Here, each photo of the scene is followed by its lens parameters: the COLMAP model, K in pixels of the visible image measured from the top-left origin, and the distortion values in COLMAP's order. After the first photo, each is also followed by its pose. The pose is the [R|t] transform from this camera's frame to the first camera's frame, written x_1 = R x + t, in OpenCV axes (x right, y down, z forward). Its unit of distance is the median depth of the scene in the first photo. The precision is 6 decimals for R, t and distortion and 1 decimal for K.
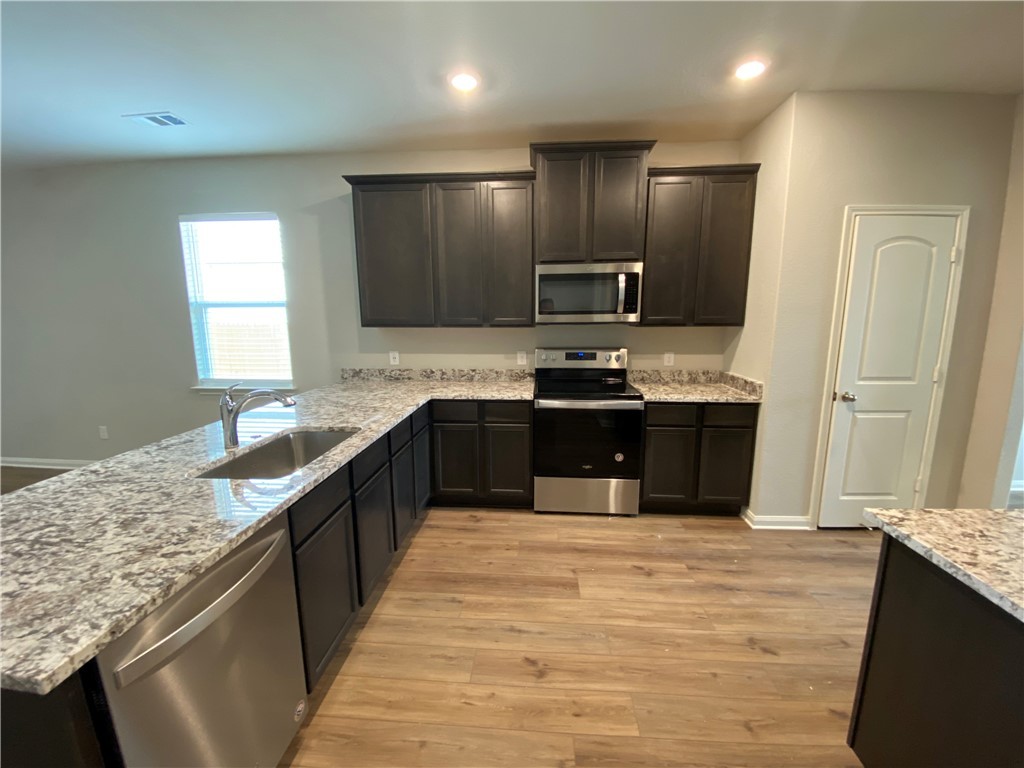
lens RADIAL K [[409.7, 0, 512.0], [0, 409.7, 384.0], [0, 0, 1]] dist [-0.011758, -0.000193]
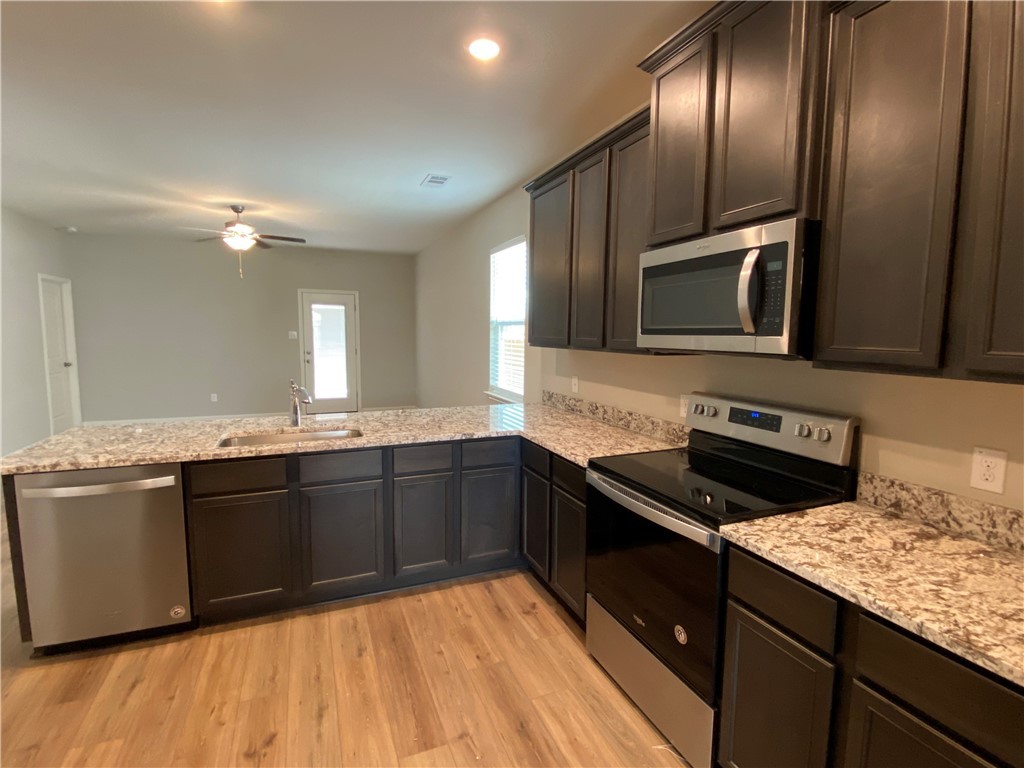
lens RADIAL K [[501.5, 0, 510.4], [0, 501.5, 377.8], [0, 0, 1]] dist [0.001629, -0.000159]
pose [[0.441716, 0.093183, -0.892303, 0.645537], [-0.156556, 0.987337, 0.025607, -0.095624], [0.883390, 0.128385, 0.450711, 0.500418]]
